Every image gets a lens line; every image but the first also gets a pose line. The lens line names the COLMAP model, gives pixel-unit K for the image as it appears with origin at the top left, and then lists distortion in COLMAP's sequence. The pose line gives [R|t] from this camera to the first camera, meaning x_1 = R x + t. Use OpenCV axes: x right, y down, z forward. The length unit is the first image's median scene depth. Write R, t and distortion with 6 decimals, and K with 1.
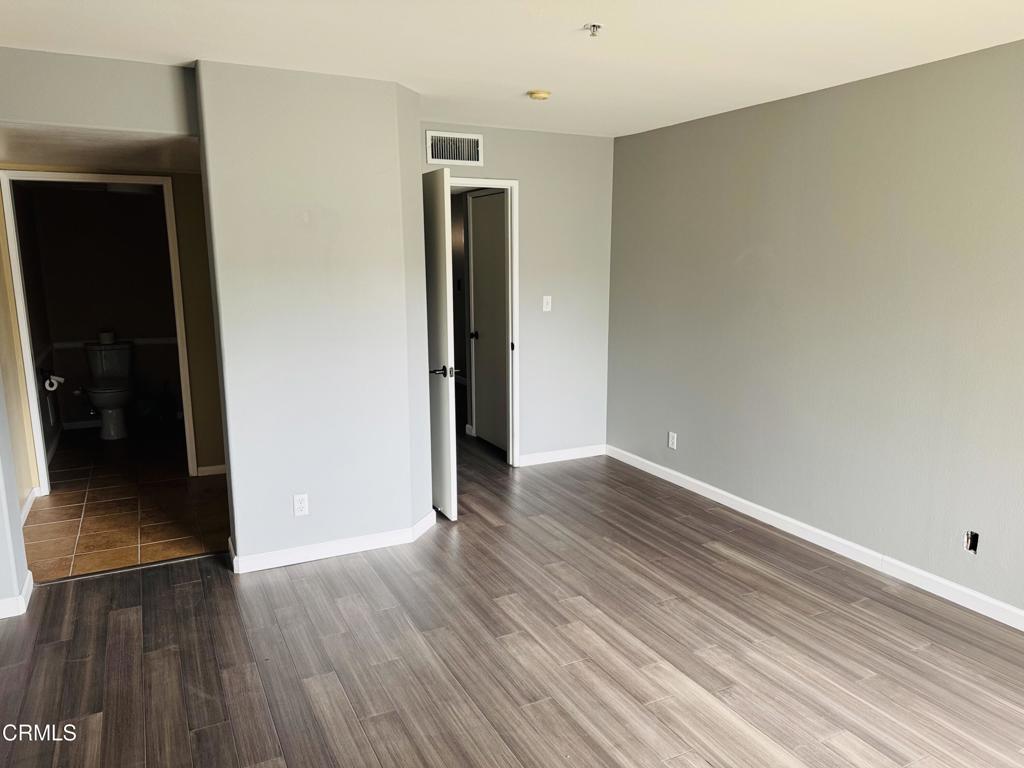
lens RADIAL K [[723.2, 0, 509.9], [0, 723.2, 383.7], [0, 0, 1]] dist [0.082504, -0.115009]
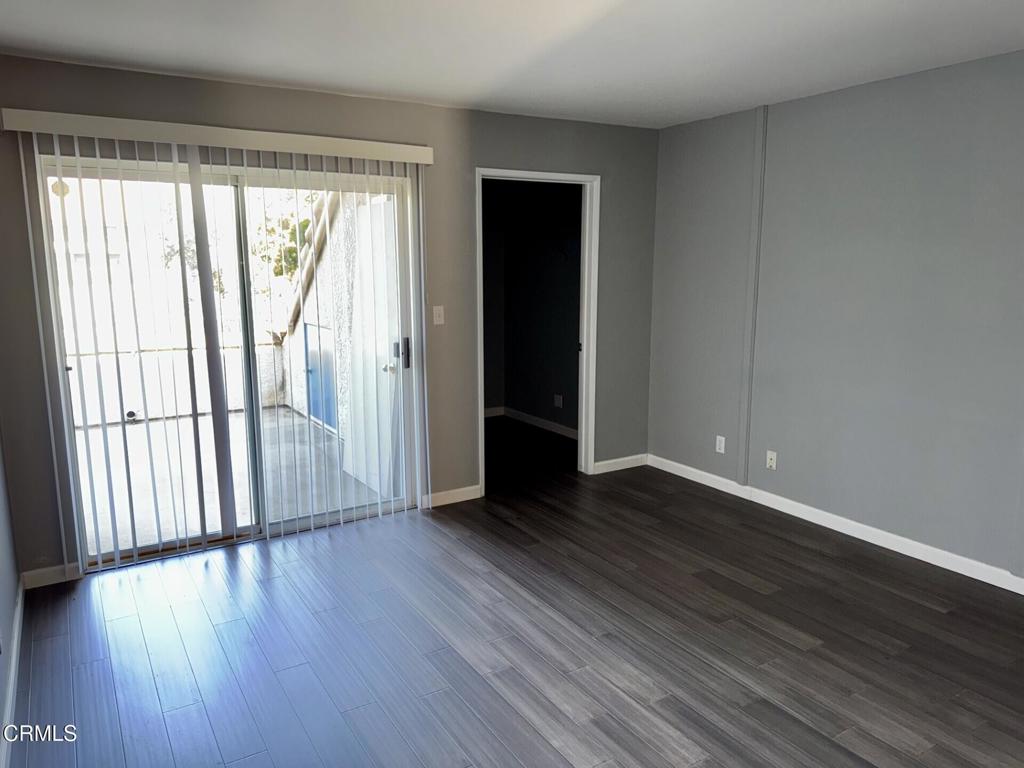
lens RADIAL K [[723.2, 0, 509.9], [0, 723.2, 383.7], [0, 0, 1]] dist [0.082504, -0.115009]
pose [[-0.996538, 0.020162, -0.080652, 0.229926], [-0.008640, 0.939775, 0.341685, -0.283602], [0.082684, 0.341199, -0.936348, 1.641051]]
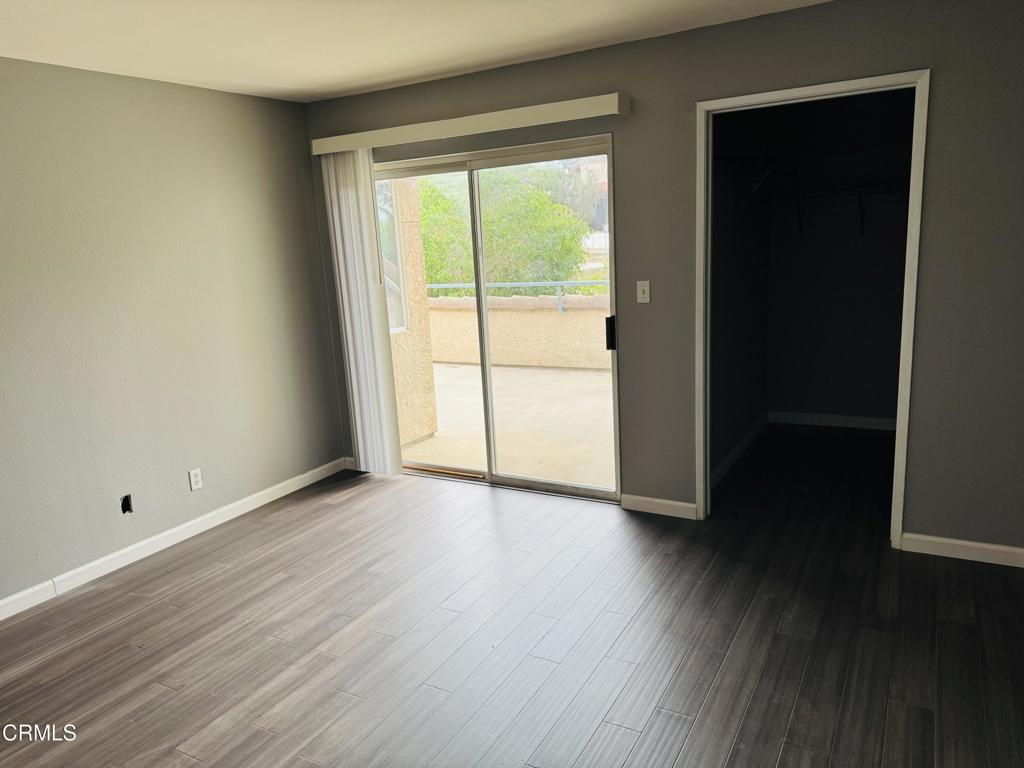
lens RADIAL K [[723.2, 0, 509.9], [0, 723.2, 383.7], [0, 0, 1]] dist [0.082504, -0.115009]
pose [[-0.538188, -0.138385, 0.831387, -0.656129], [0.209422, 0.933535, 0.290954, -0.178363], [-0.816392, 0.330699, -0.473437, 1.055036]]
